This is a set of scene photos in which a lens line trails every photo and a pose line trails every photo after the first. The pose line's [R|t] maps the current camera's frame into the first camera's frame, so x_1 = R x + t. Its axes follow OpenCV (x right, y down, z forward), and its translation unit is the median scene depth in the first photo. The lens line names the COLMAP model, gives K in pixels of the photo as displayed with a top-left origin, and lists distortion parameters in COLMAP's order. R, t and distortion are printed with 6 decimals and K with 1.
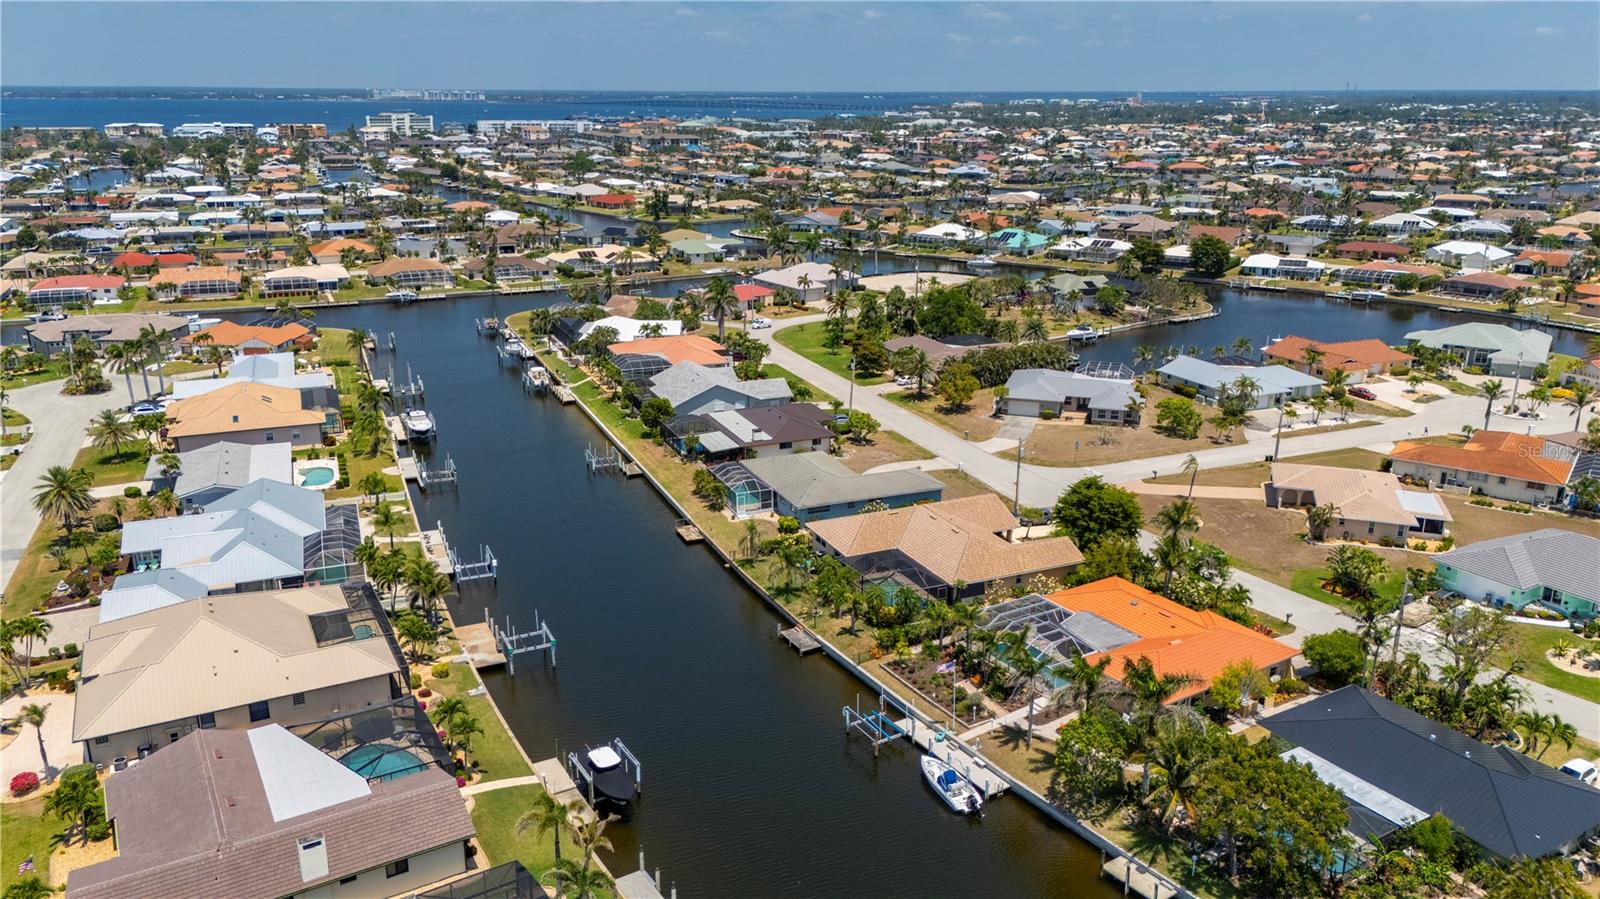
lens RADIAL K [[1167.6, 0, 800.0], [0, 1167.6, 449.5], [0, 0, 1]] dist [0.065940, -0.061345]
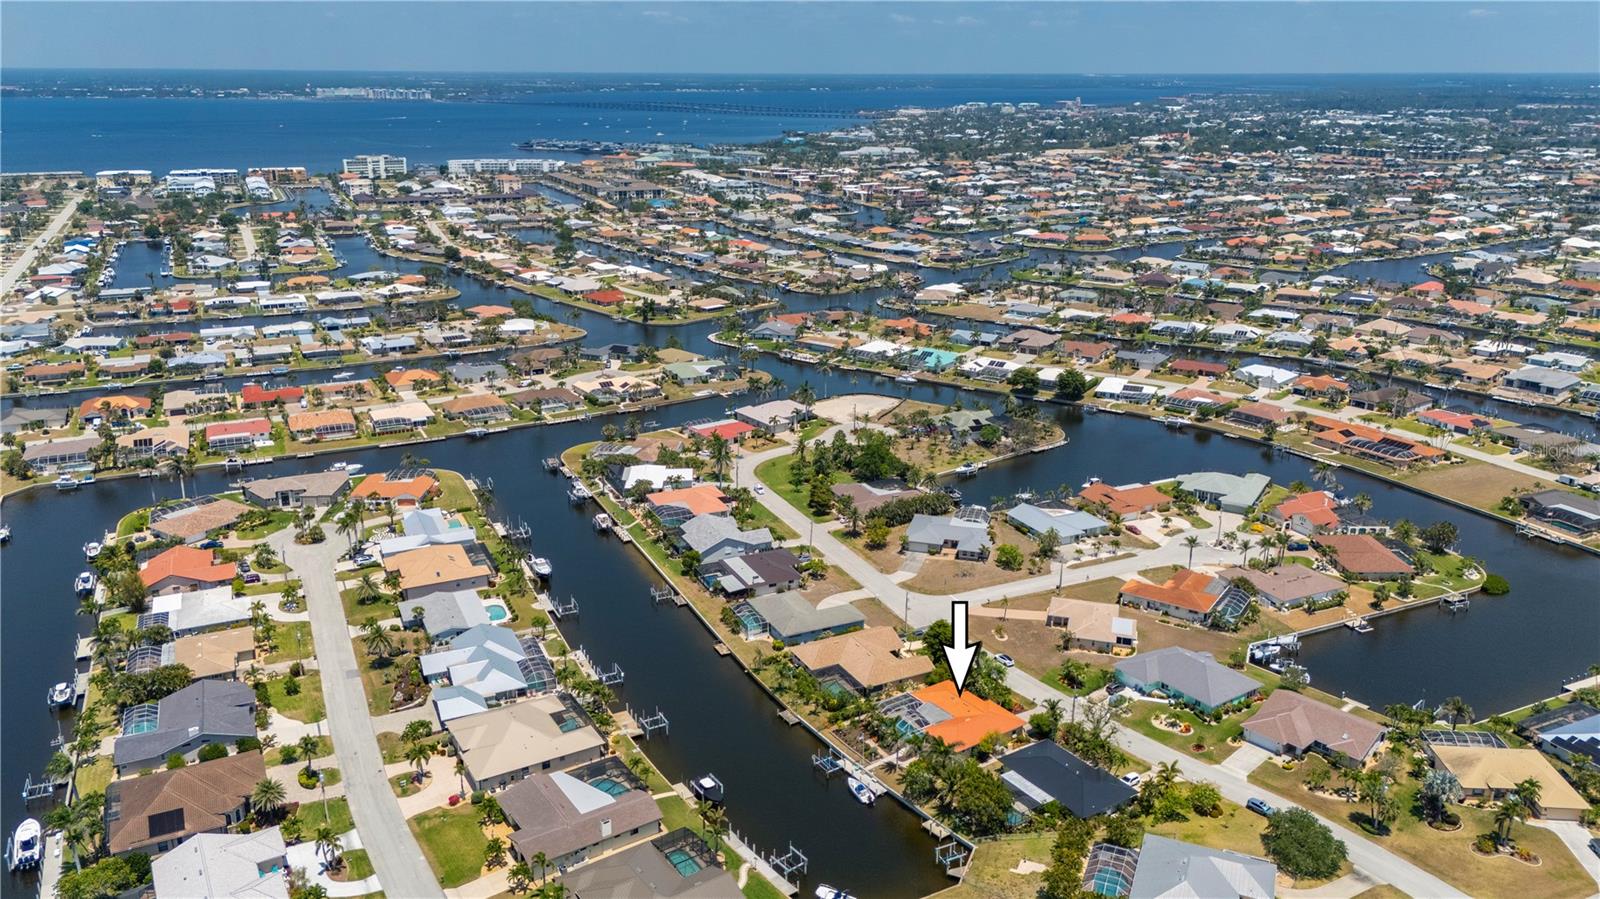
lens RADIAL K [[1181.8, 0, 800.0], [0, 1181.8, 449.5], [0, 0, 1]] dist [0.096690, -0.128381]
pose [[0.999052, -0.012588, 0.041672, -0.038433], [0.012080, 0.999850, 0.012399, -0.203668], [-0.041822, -0.011884, 0.999054, -0.647342]]
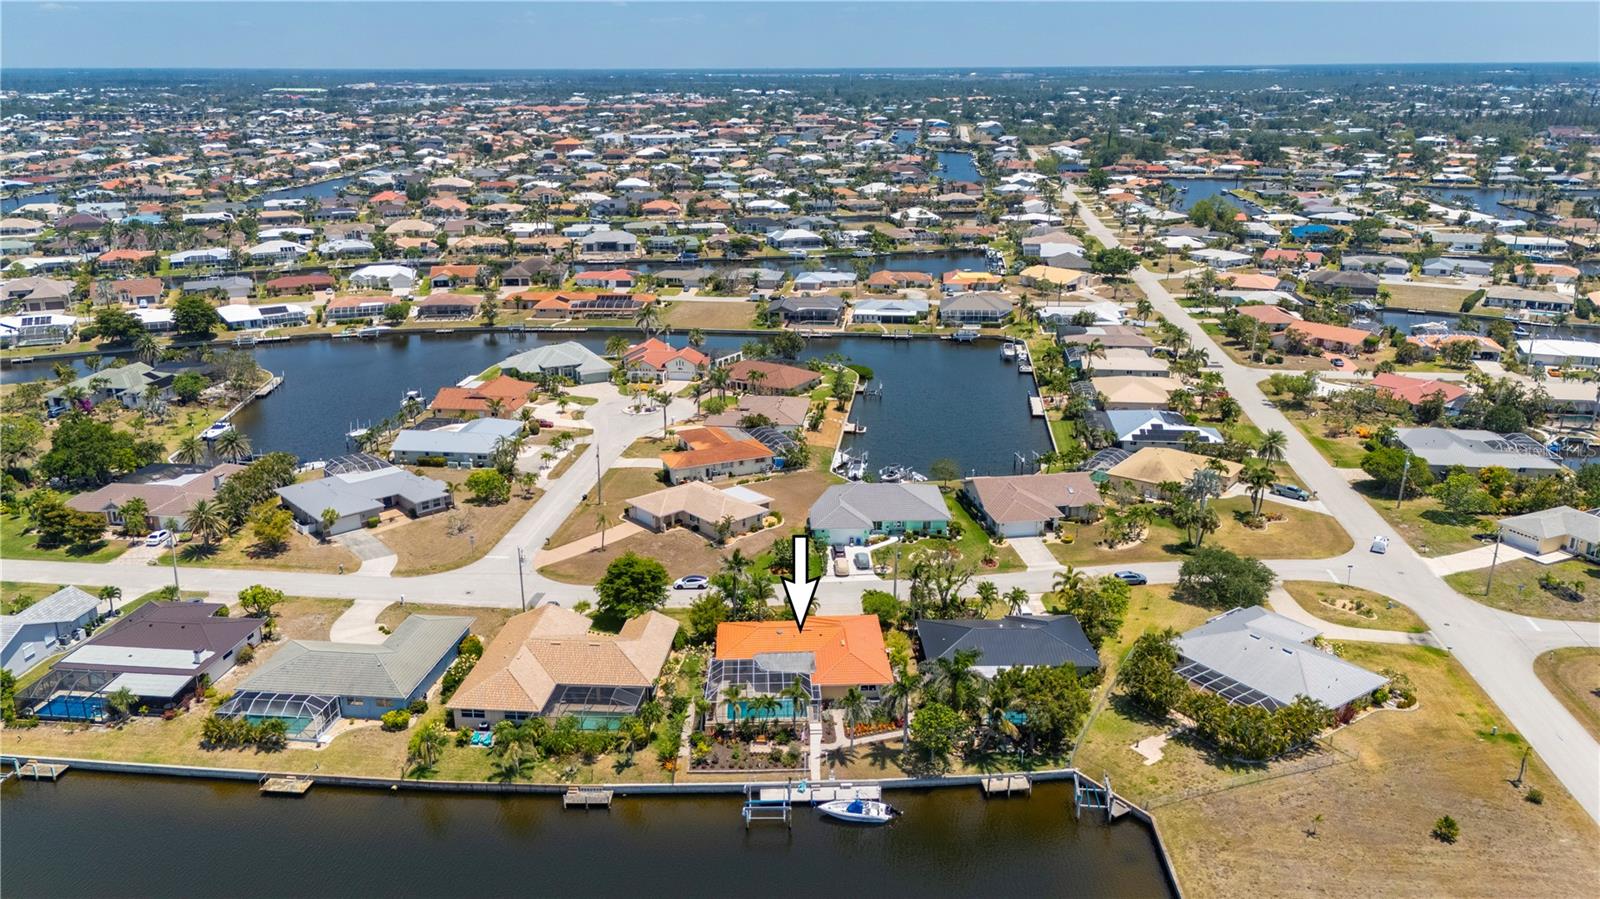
lens RADIAL K [[1185.8, 0, 795.6], [0, 1185.8, 453.6], [0, 0, 1]] dist [0.074055, -0.074822]
pose [[0.497767, -0.272218, 0.823484, -0.455121], [0.259138, 0.952776, 0.158319, -0.162271], [-0.827693, 0.134590, 0.544802, 0.147394]]
